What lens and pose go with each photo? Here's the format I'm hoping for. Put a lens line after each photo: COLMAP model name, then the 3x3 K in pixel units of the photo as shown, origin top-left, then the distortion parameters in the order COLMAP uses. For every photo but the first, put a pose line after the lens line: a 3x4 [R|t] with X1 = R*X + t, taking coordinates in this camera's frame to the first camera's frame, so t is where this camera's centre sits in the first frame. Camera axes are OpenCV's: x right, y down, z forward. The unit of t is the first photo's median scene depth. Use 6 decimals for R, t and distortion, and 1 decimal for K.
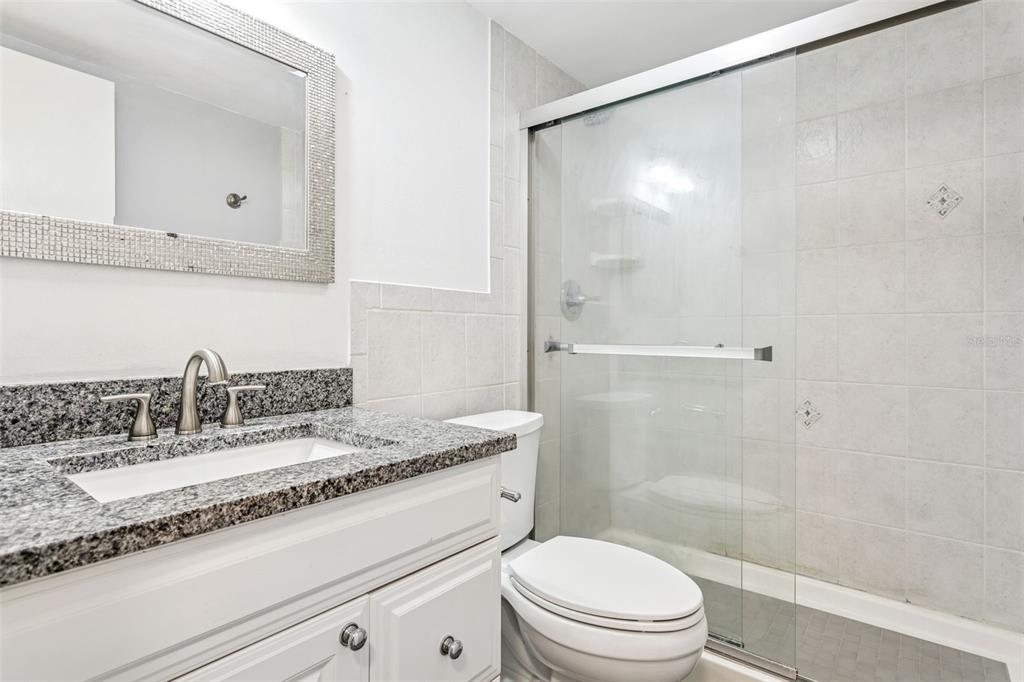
lens RADIAL K [[541.1, 0, 509.6], [0, 541.1, 338.3], [0, 0, 1]] dist [-0.006652, -0.001139]
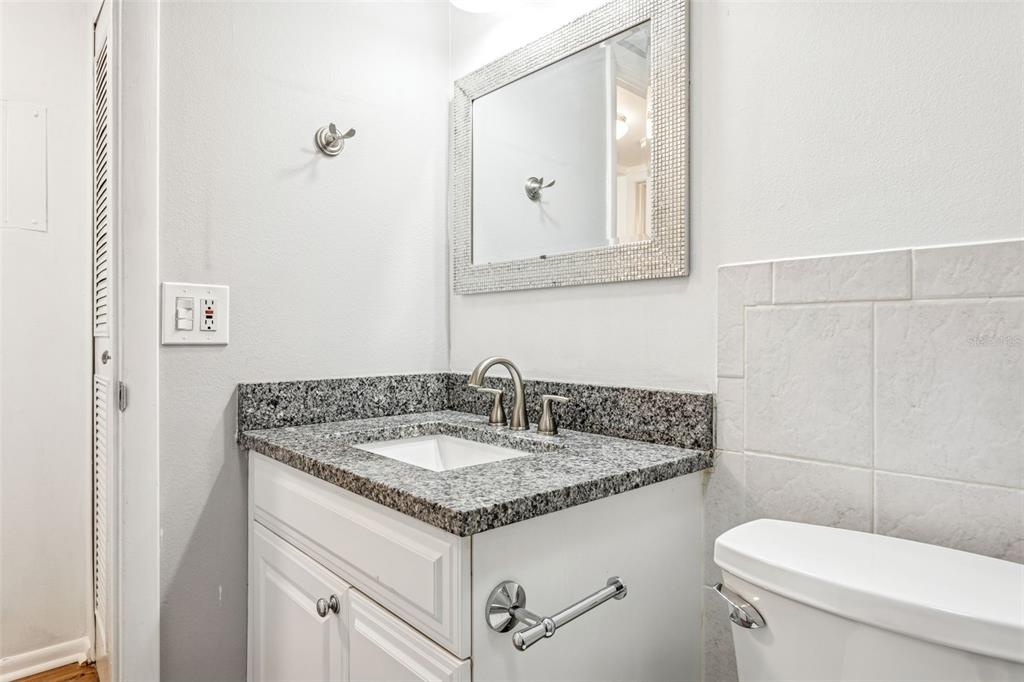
lens RADIAL K [[624.3, 0, 511.1], [0, 624.3, 338.2], [0, 0, 1]] dist [-0.007146, -0.000162]
pose [[-0.187286, 0.001669, -0.982304, 0.556664], [-0.011226, 0.999930, 0.003839, -0.018592], [0.982241, 0.011746, -0.187254, 0.952459]]
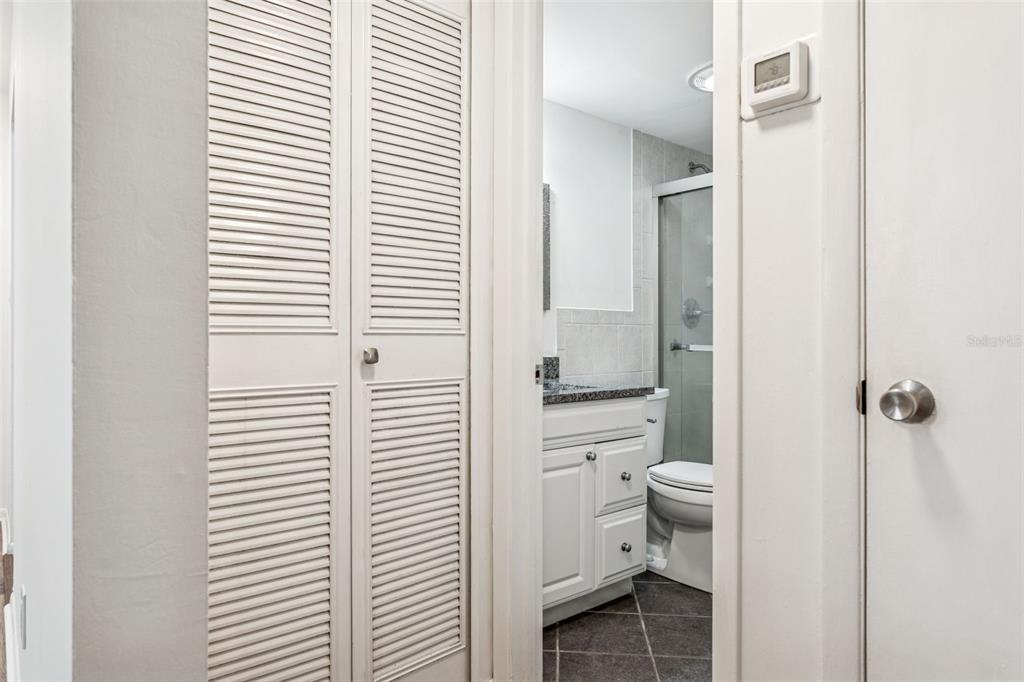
lens RADIAL K [[624.3, 0, 511.1], [0, 624.3, 335.0], [0, 0, 1]] dist [-0.007146, -0.000162]
pose [[0.981731, -0.001480, -0.190267, -0.055864], [-0.001082, 0.999910, -0.013362, 0.010276], [0.190269, 0.013324, 0.981641, -1.112669]]
